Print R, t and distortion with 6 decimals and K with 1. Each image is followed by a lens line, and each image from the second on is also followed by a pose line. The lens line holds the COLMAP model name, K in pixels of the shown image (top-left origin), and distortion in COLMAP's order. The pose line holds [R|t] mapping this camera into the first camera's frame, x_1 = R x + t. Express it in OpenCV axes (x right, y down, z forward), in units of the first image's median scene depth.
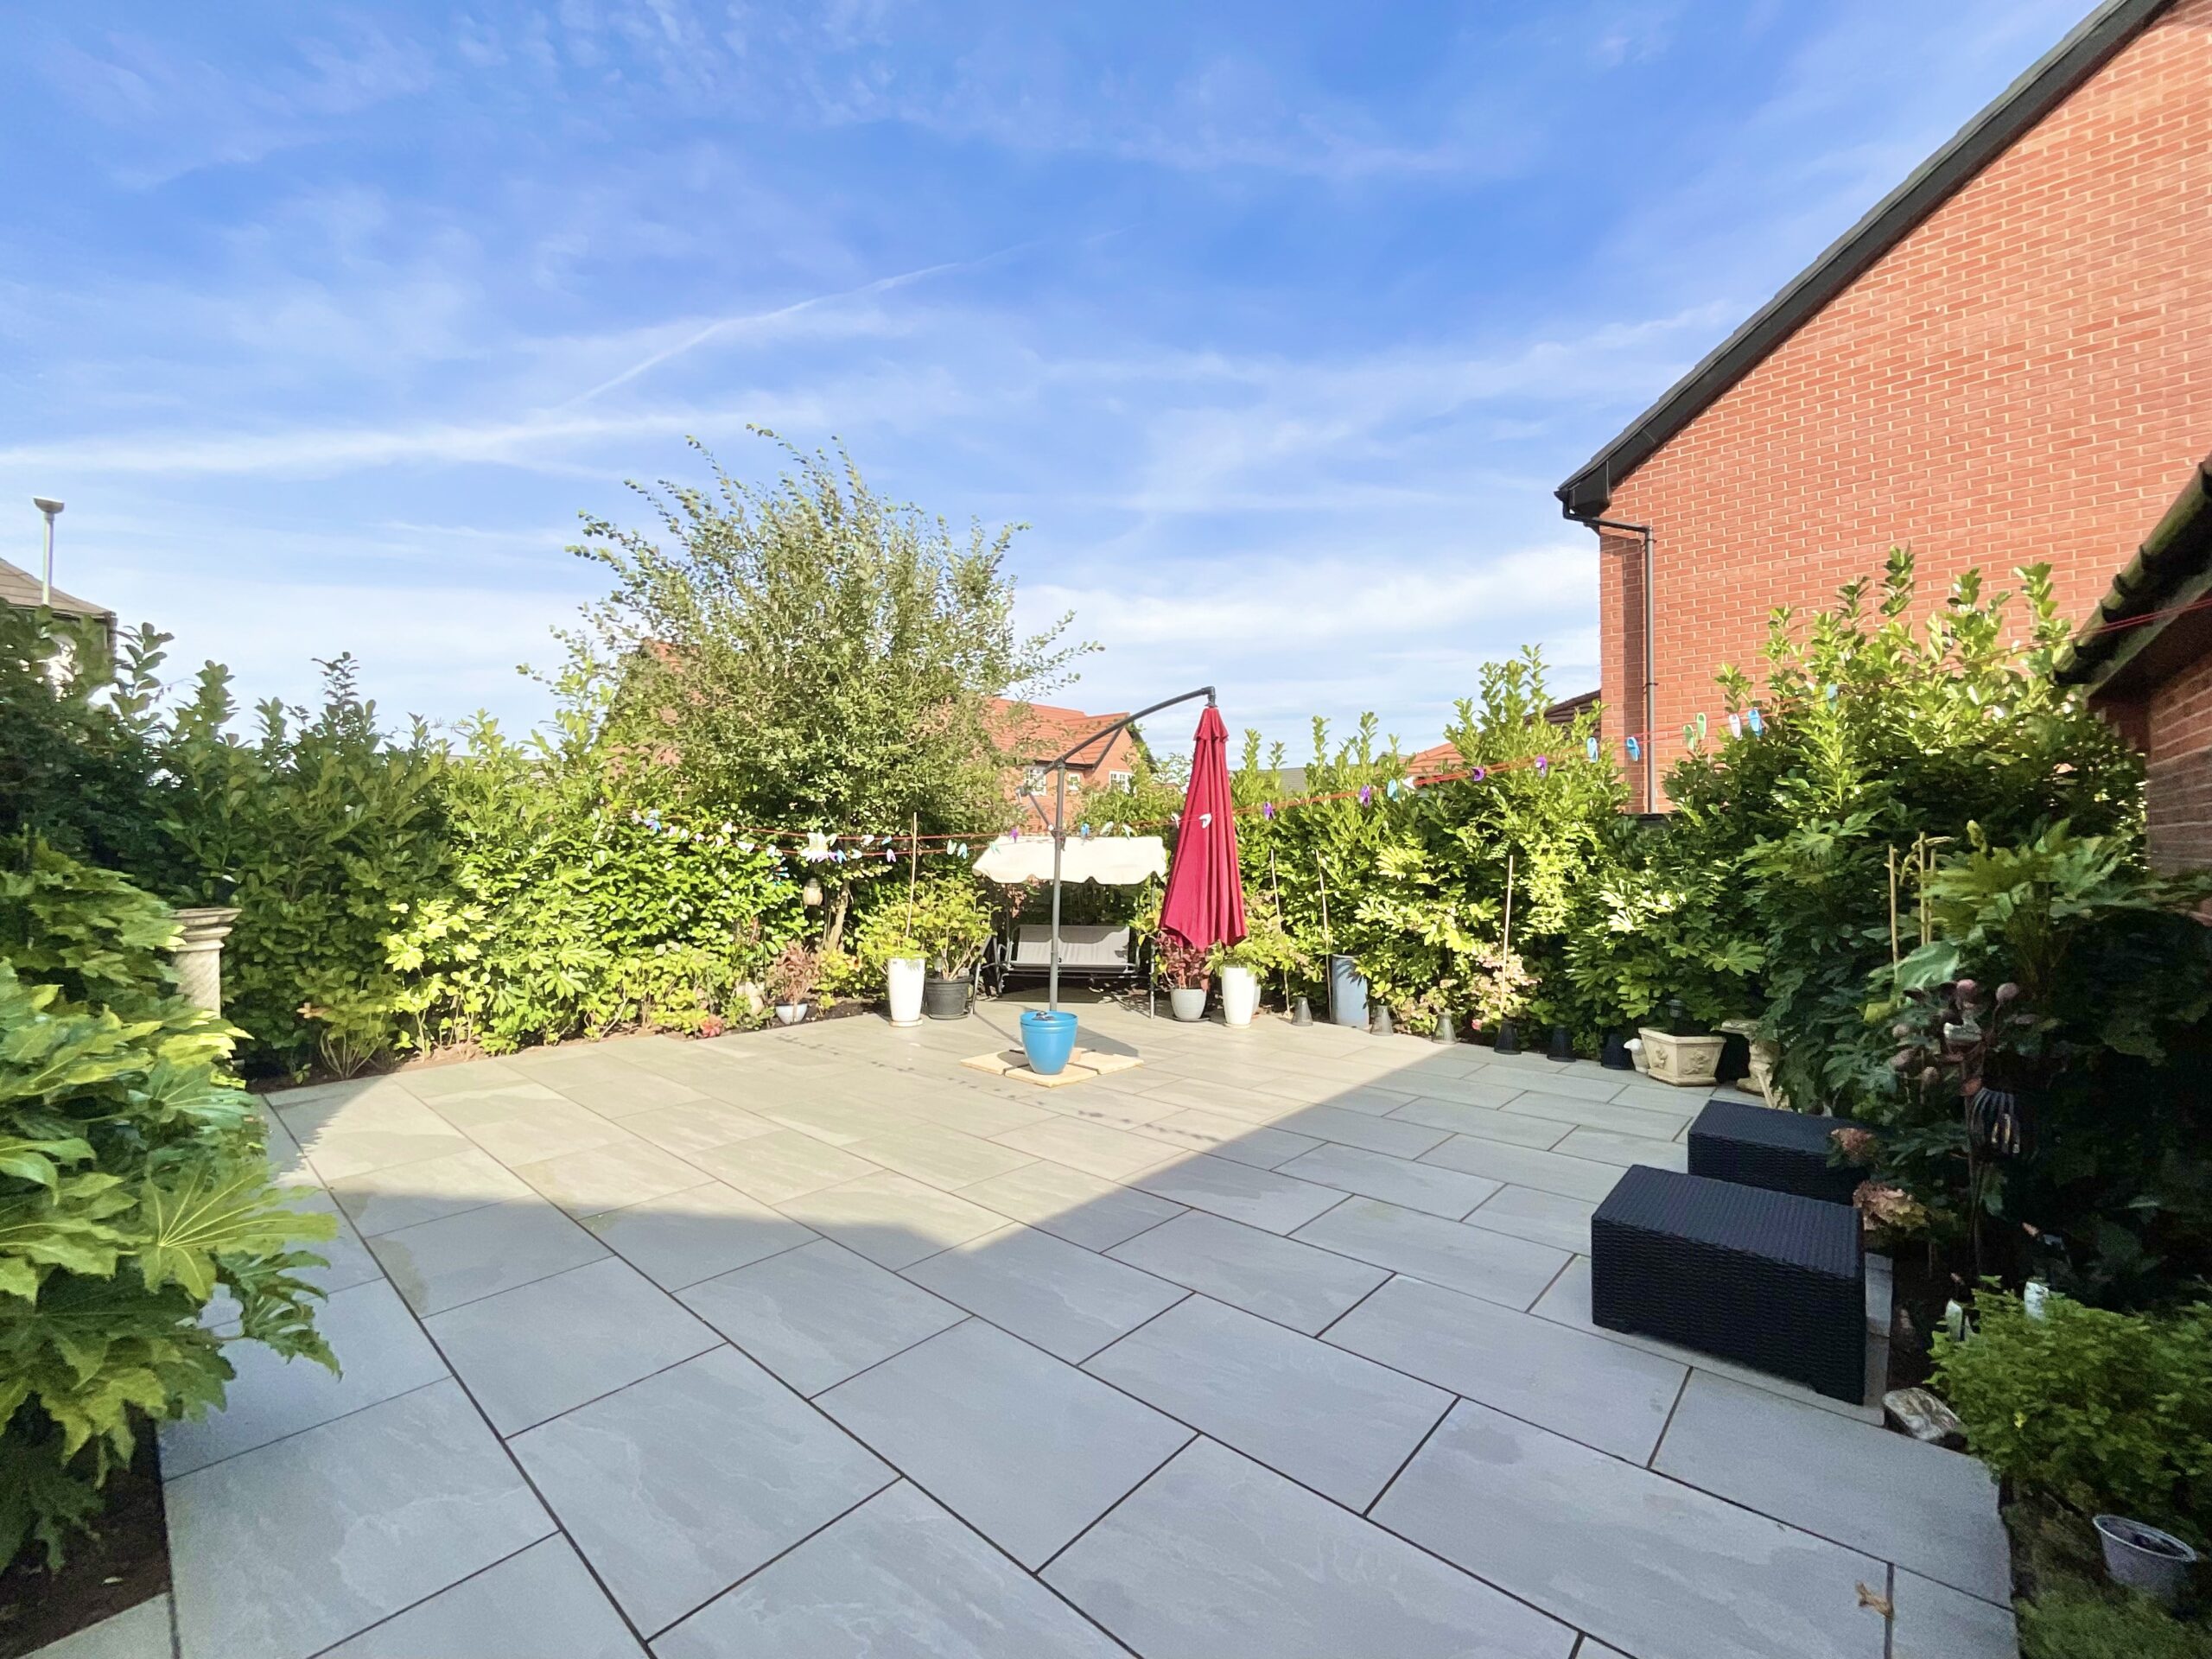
lens RADIAL K [[901.3, 0, 1102.6], [0, 901.3, 840.7], [0, 0, 1]] dist [0.017754, 0.000122]
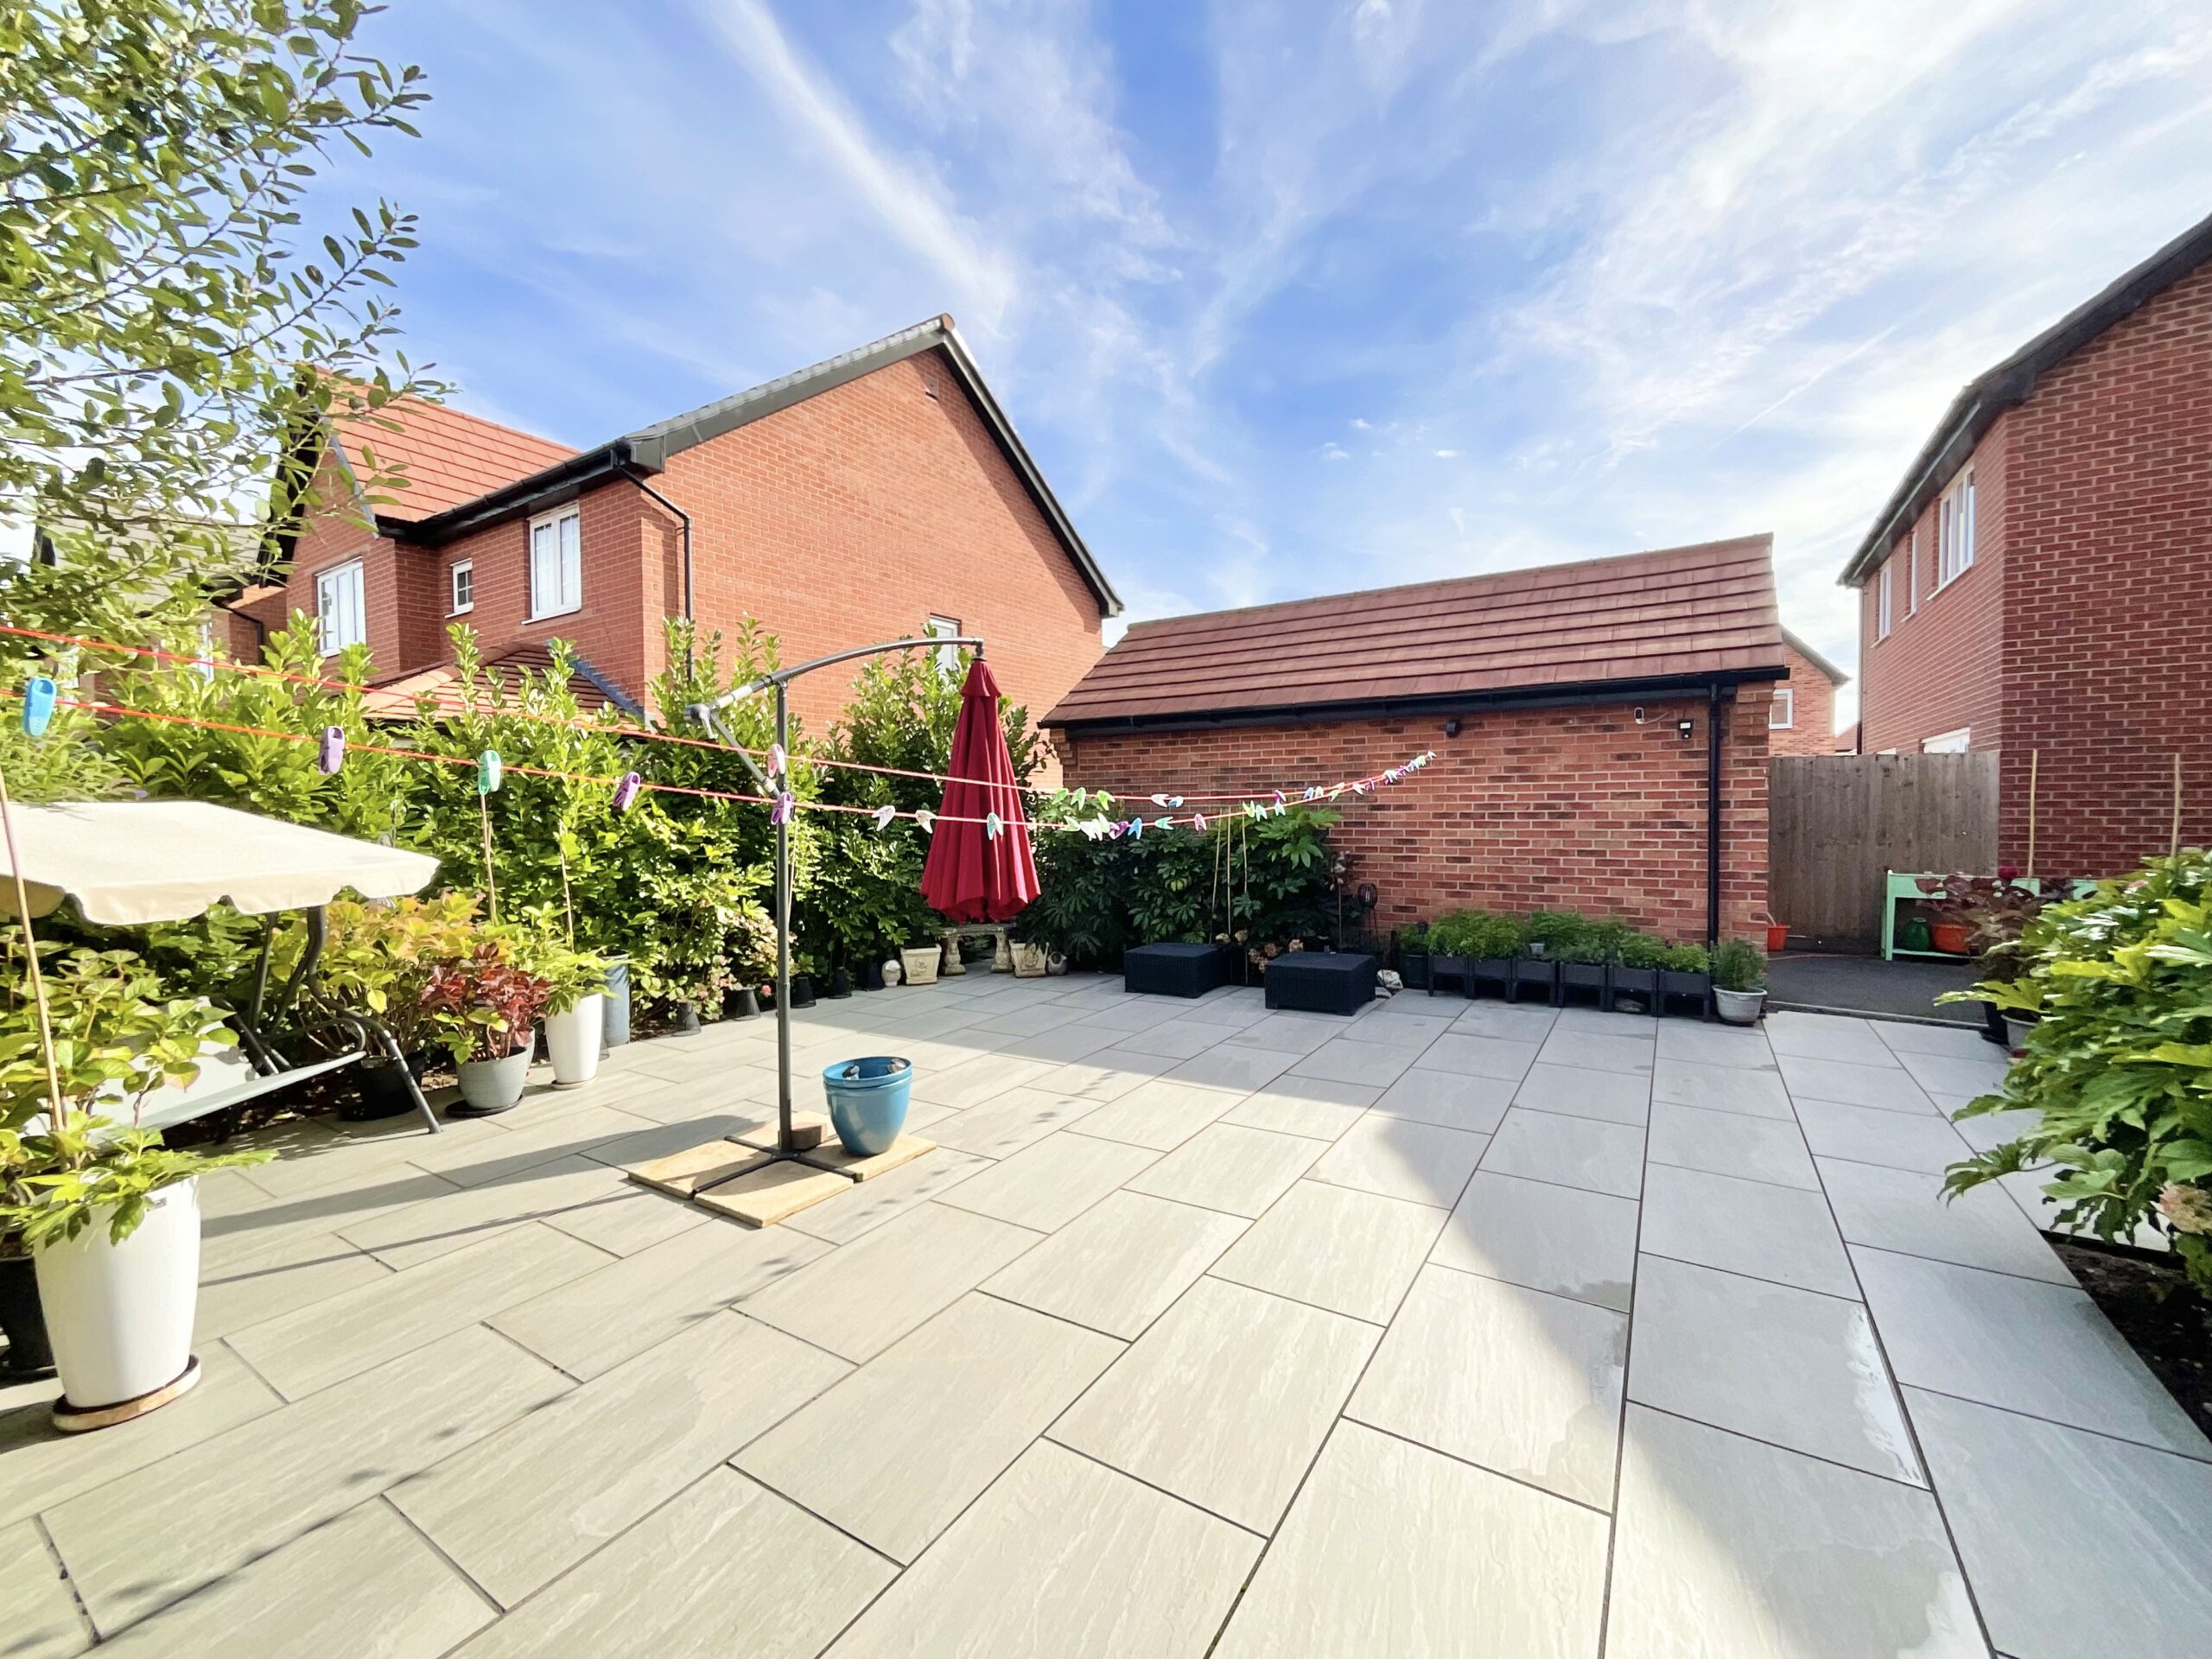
lens RADIAL K [[901.3, 0, 1108.0], [0, 901.3, 830.9], [0, 0, 1]] dist [0.017754, 0.000122]
pose [[-0.170023, -0.022169, 0.985191, -0.540970], [-0.001705, 0.999752, 0.022203, 0.006612], [-0.985439, 0.002095, -0.170019, 0.683472]]
